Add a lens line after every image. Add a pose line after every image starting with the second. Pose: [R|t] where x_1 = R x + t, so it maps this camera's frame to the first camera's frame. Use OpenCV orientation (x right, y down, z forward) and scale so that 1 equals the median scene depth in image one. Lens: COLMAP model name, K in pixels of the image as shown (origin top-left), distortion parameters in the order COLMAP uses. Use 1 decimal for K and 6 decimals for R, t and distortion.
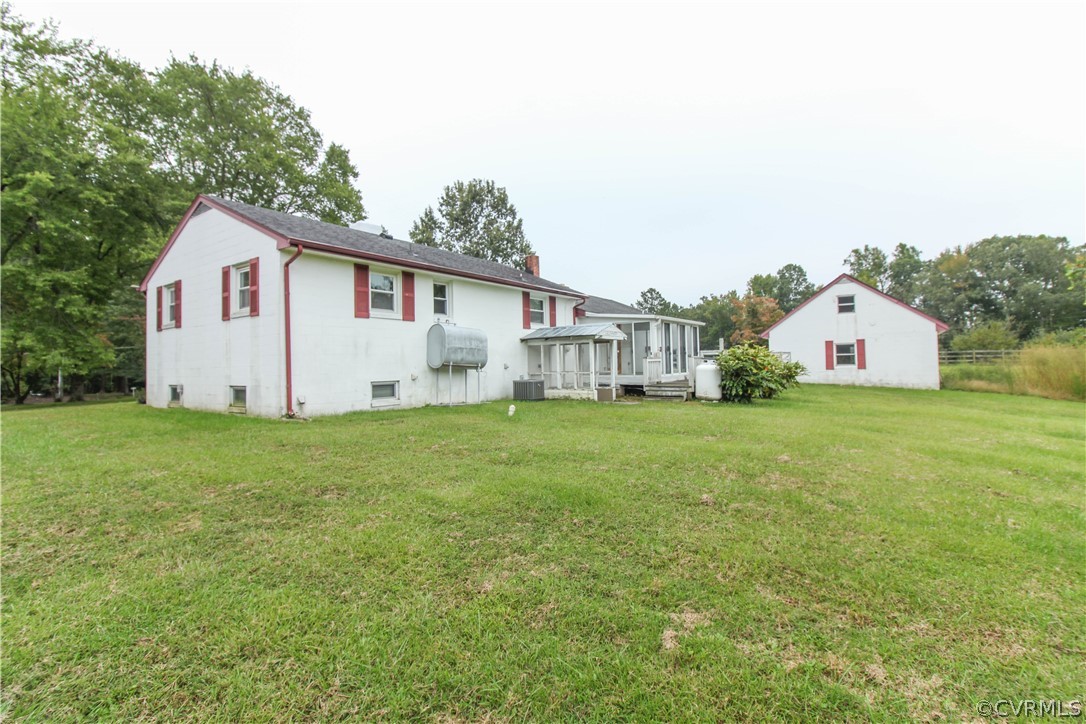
lens RADIAL K [[497.9, 0, 546.8], [0, 497.9, 346.8], [0, 0, 1]] dist [-0.001688, -0.013318]
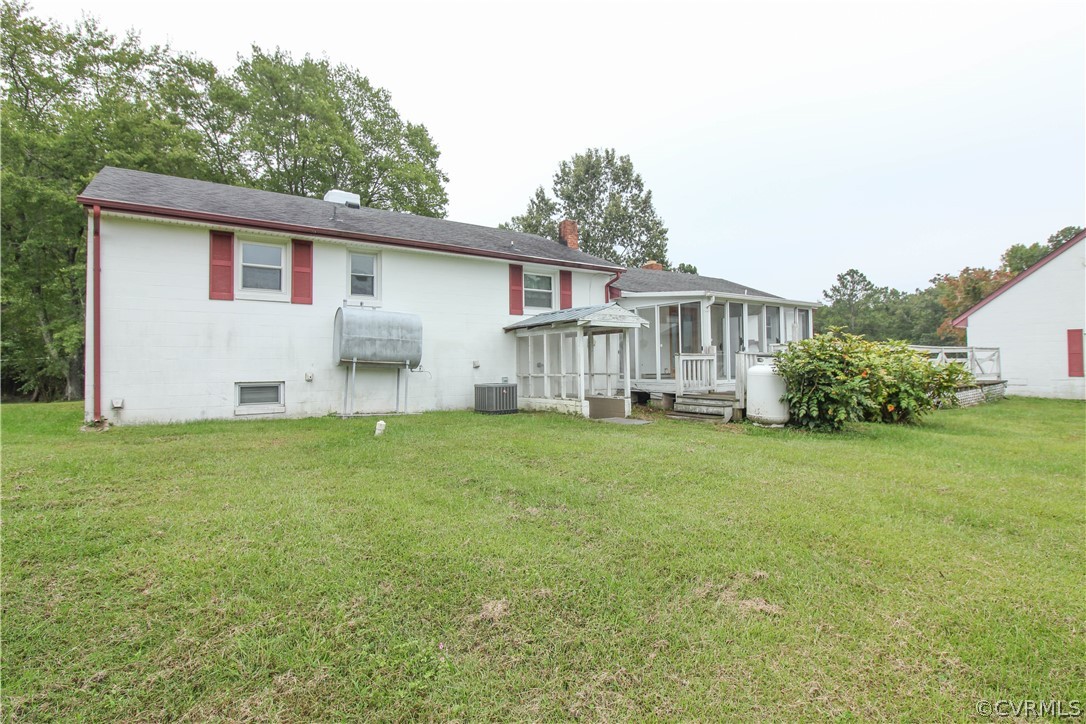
lens RADIAL K [[540.3, 0, 544.0], [0, 540.3, 349.1], [0, 0, 1]] dist [-0.002016, -0.000634]
pose [[0.943455, -0.000058, -0.331501, 0.248407], [0.002543, 0.999972, 0.007064, 0.009109], [0.331491, -0.007507, 0.943429, 0.240728]]
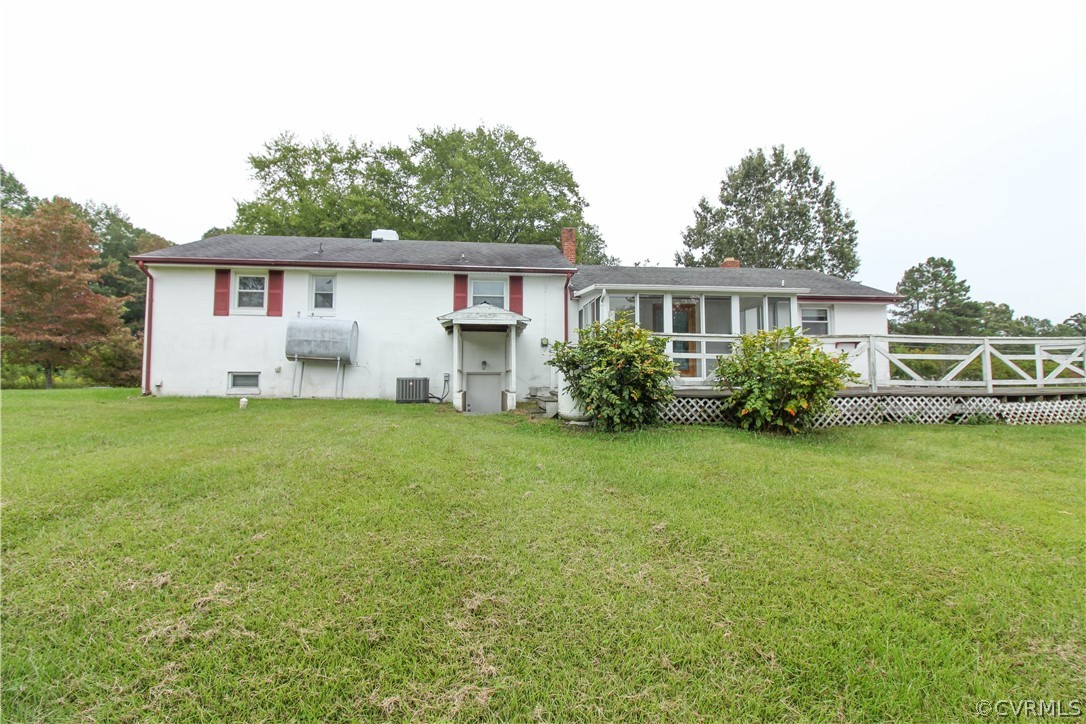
lens RADIAL K [[497.9, 0, 546.8], [0, 497.9, 346.8], [0, 0, 1]] dist [-0.001688, -0.013318]
pose [[0.674109, -0.026195, -0.738167, 0.633666], [0.010202, 0.999606, -0.026155, 0.033185], [0.738561, 0.010101, 0.674111, 0.508749]]
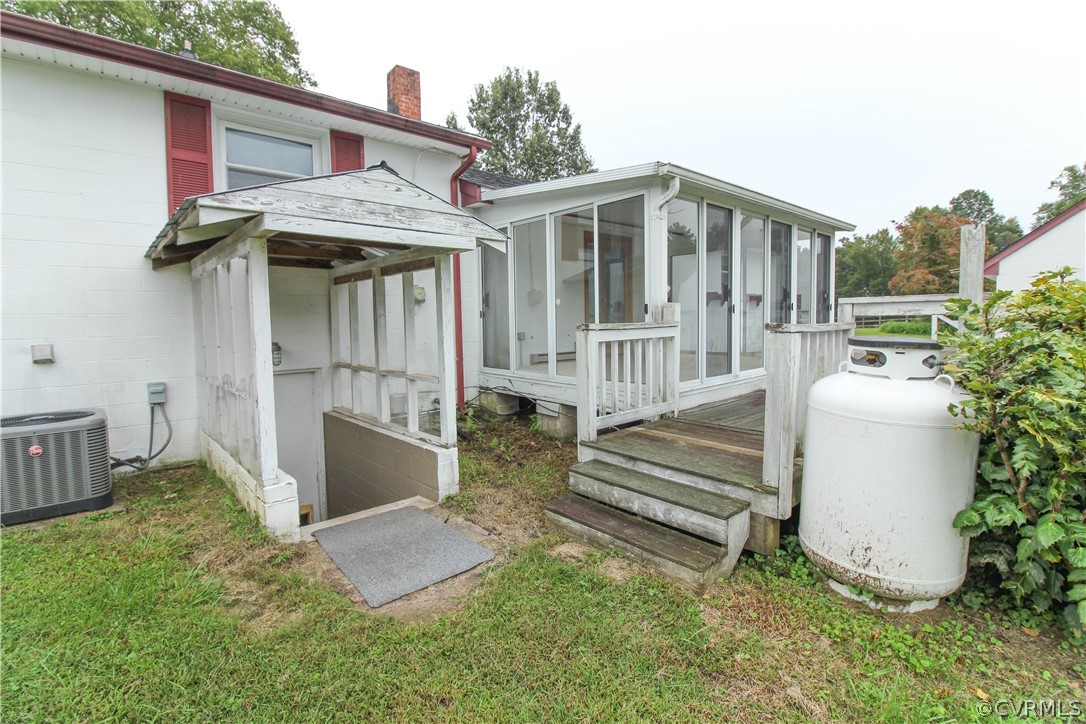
lens RADIAL K [[503.2, 0, 545.6], [0, 503.2, 344.8], [0, 0, 1]] dist [0.001618, -0.014195]
pose [[0.975221, 0.018563, -0.220451, 0.216135], [0.001154, 0.996033, 0.088977, 0.008409], [0.221228, -0.087027, 0.971331, 0.704910]]
